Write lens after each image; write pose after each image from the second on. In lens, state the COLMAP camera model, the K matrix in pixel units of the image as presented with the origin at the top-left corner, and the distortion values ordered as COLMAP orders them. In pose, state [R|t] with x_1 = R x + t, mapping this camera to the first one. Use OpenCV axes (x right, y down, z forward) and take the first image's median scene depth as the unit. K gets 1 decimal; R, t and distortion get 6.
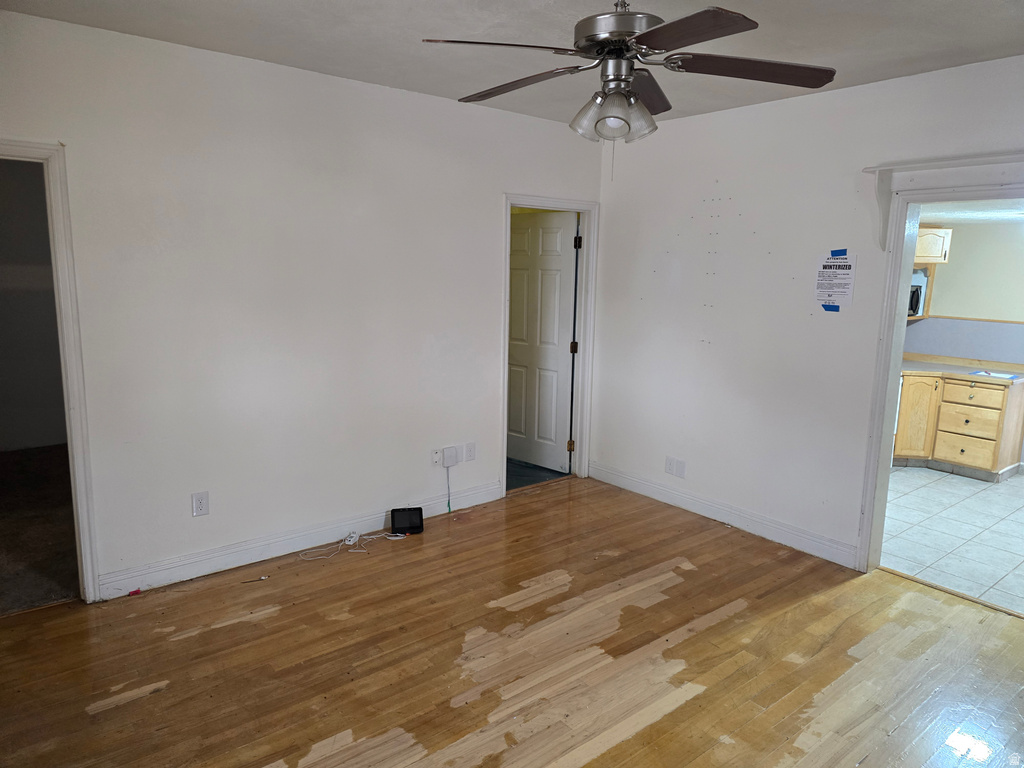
lens RADIAL K [[693.0, 0, 515.9], [0, 693.0, 388.4], [0, 0, 1]] dist [0.007269, -0.000539]
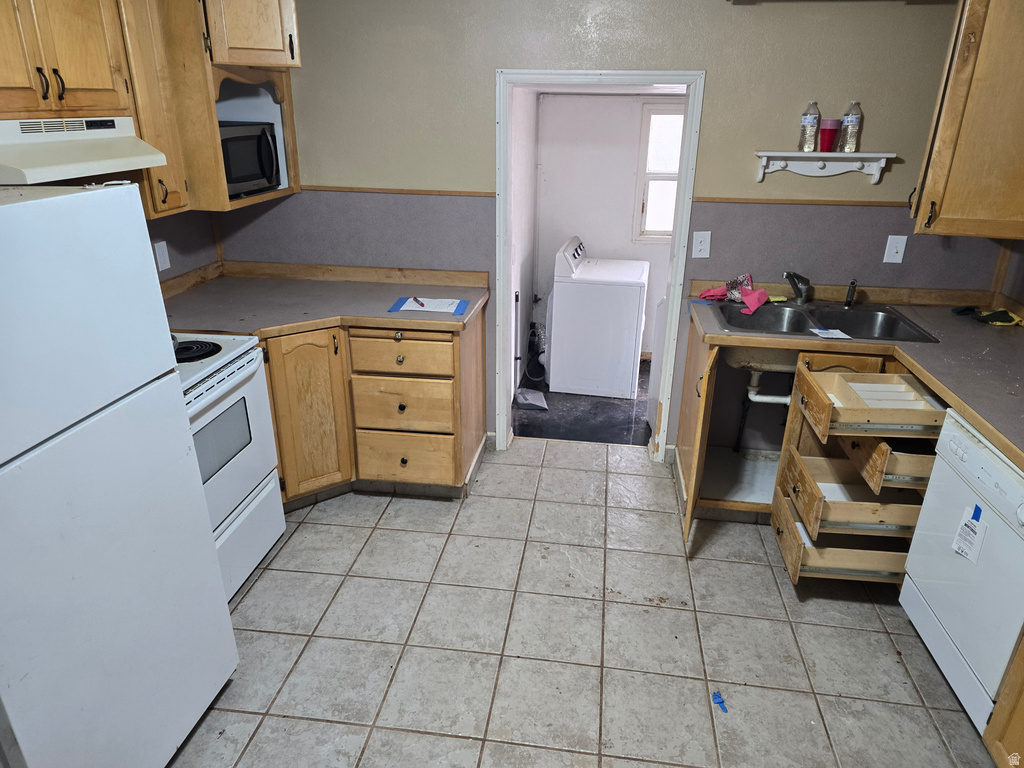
lens RADIAL K [[693.0, 0, 515.3], [0, 693.0, 383.4], [0, 0, 1]] dist [0.007269, -0.000539]
pose [[0.733184, -0.265581, 0.626025, 0.399183], [0.126000, 0.957699, 0.258720, -0.087817], [-0.668255, -0.110811, 0.735633, 0.576974]]
